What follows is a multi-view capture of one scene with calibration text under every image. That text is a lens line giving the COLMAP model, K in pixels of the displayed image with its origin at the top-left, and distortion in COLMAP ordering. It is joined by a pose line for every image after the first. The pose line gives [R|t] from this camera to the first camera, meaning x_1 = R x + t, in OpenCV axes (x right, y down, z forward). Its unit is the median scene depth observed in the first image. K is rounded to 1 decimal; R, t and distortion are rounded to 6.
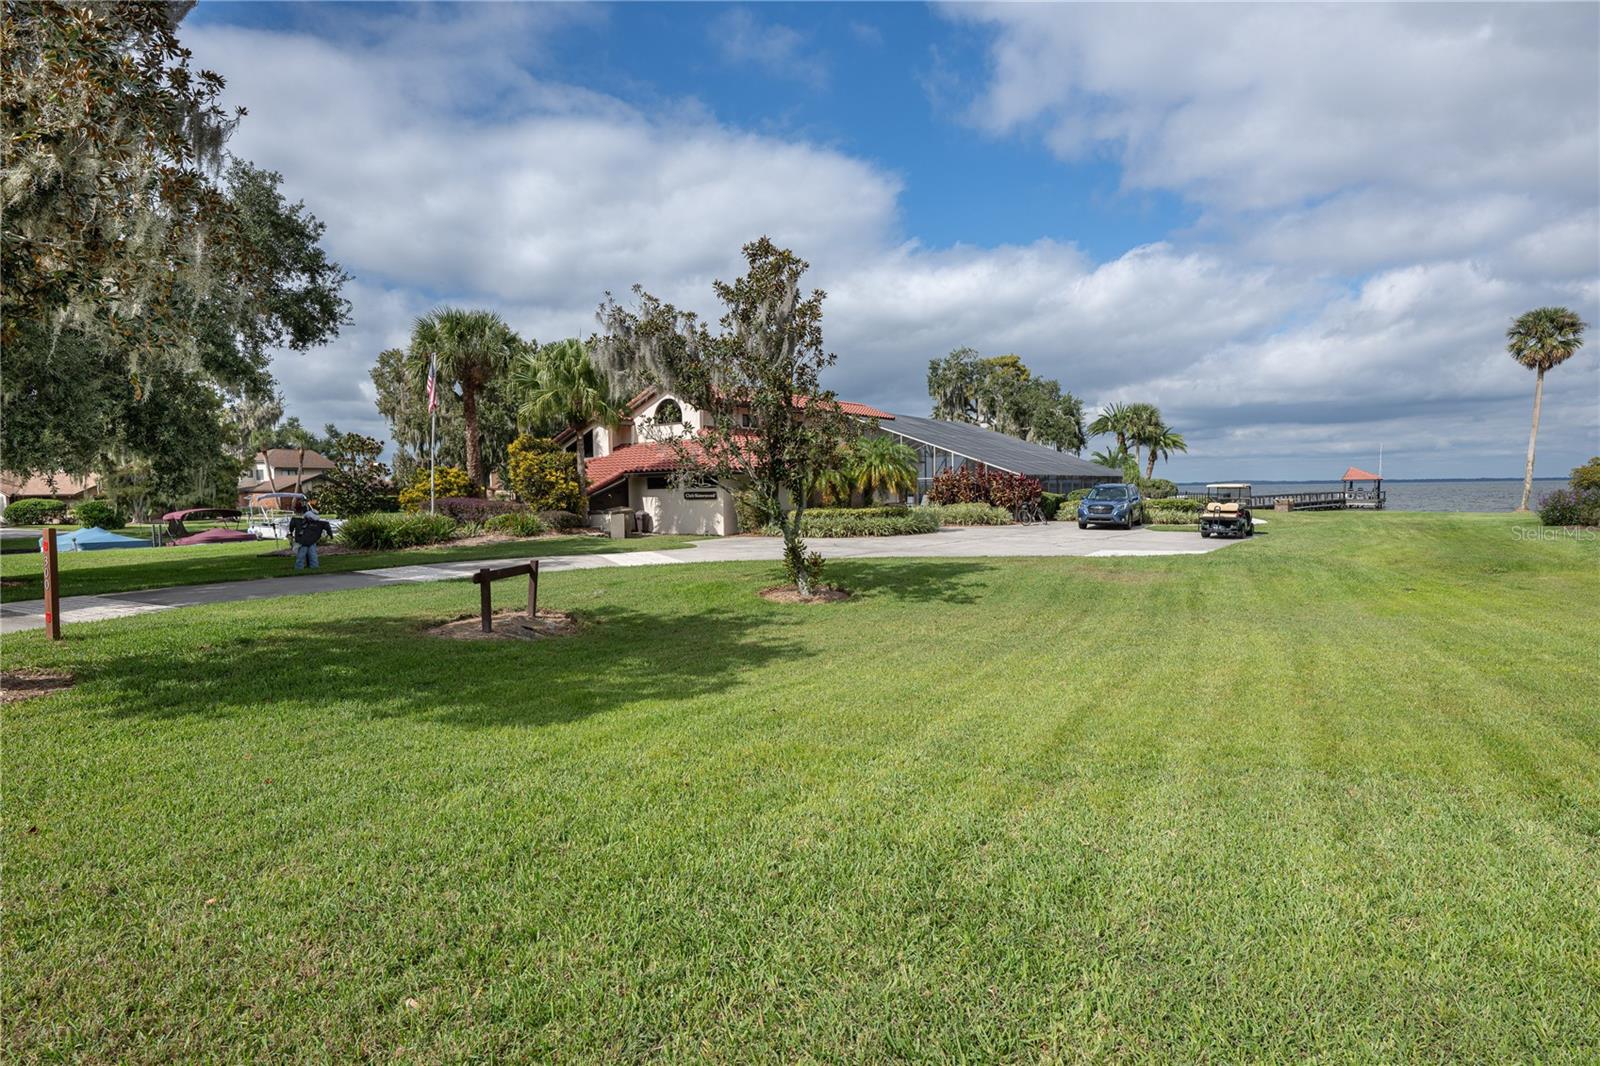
lens RADIAL K [[816.1, 0, 800.4], [0, 816.1, 531.5], [0, 0, 1]] dist [-0.002543, -0.000576]
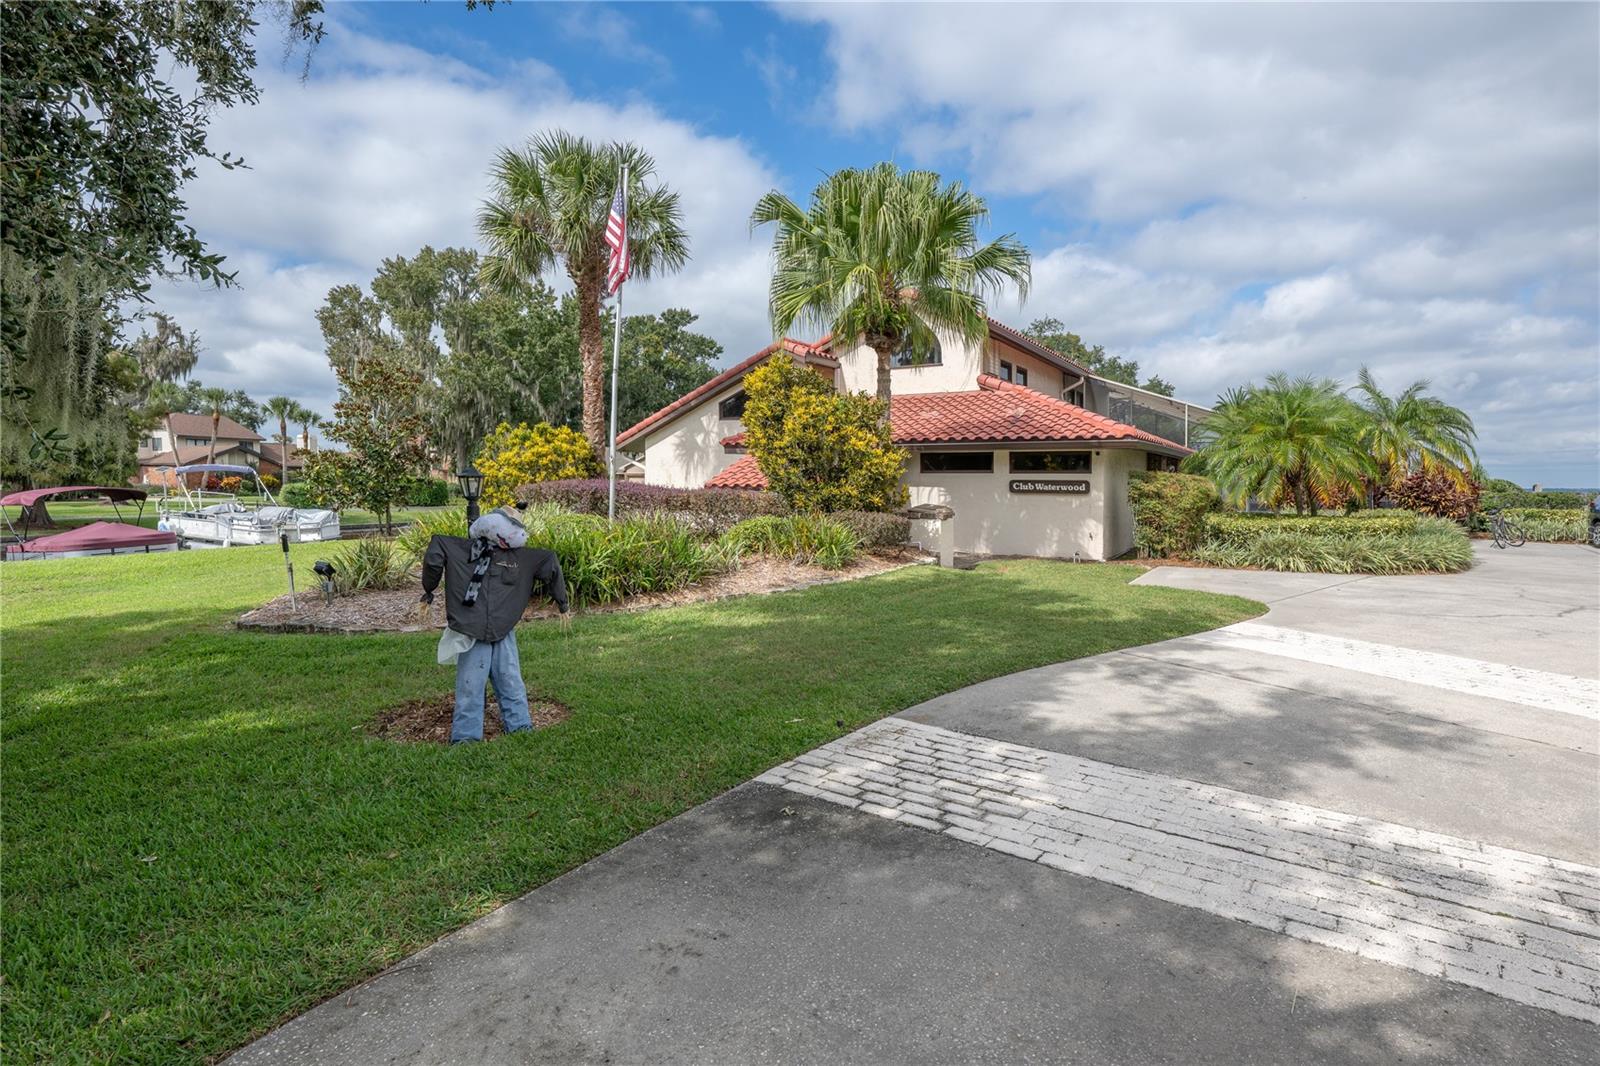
lens RADIAL K [[816.1, 0, 798.7], [0, 816.1, 528.6], [0, 0, 1]] dist [-0.002543, -0.000576]
pose [[0.995562, 0.021077, 0.091722, -0.200311], [-0.021637, 0.999753, 0.005121, -0.008860], [-0.091592, -0.007082, 0.995771, 0.272553]]
